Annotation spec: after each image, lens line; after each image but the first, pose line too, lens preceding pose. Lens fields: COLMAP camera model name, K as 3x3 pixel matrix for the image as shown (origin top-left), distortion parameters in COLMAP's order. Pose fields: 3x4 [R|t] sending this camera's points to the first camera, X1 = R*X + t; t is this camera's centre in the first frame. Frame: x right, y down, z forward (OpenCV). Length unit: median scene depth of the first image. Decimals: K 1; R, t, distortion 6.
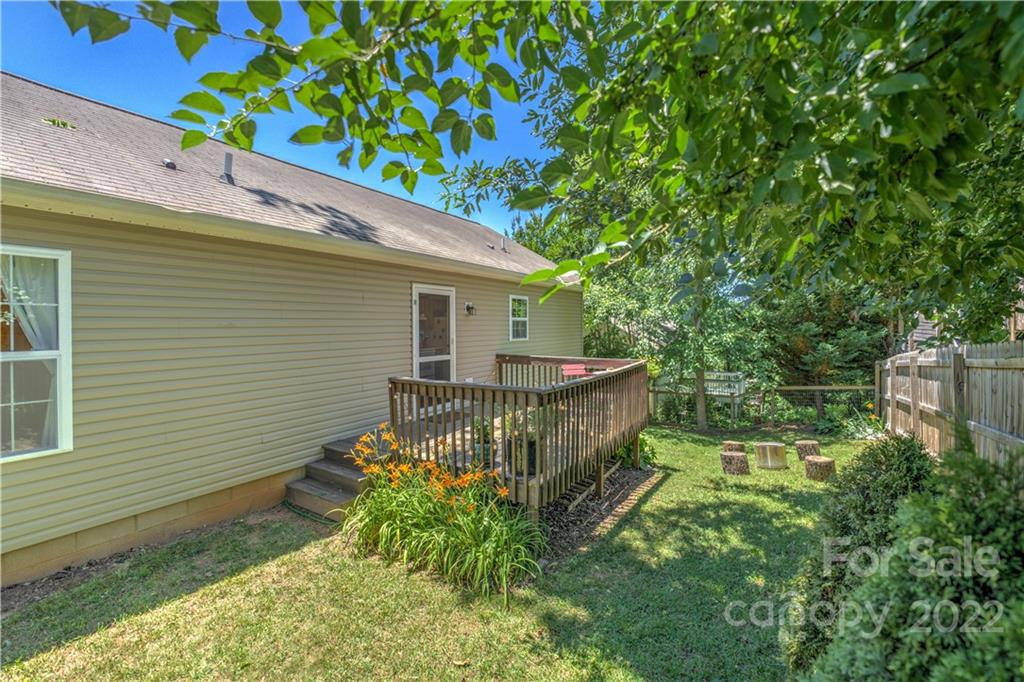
lens RADIAL K [[413.9, 0, 511.8], [0, 413.9, 337.4], [0, 0, 1]] dist [-0.014040, -0.000092]
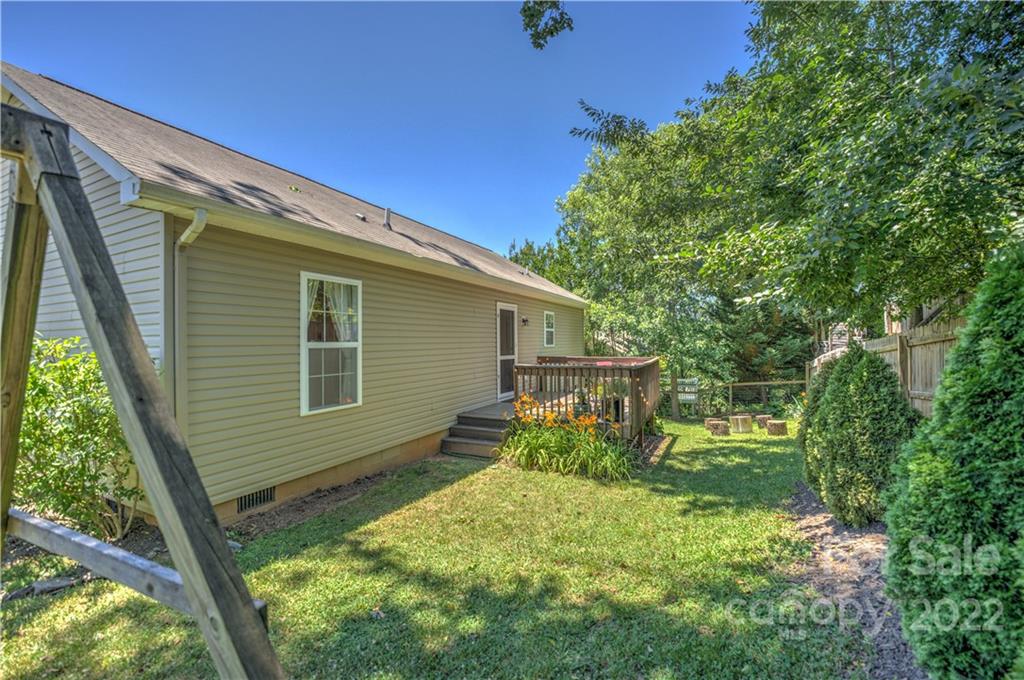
lens RADIAL K [[402.5, 0, 511.0], [0, 402.5, 344.6], [0, 0, 1]] dist [0.000158, 0.000015]
pose [[0.993966, -0.002022, 0.109673, -0.362788], [0.004328, 0.999774, -0.020798, 0.041677], [-0.109606, 0.021147, 0.993750, -0.349418]]
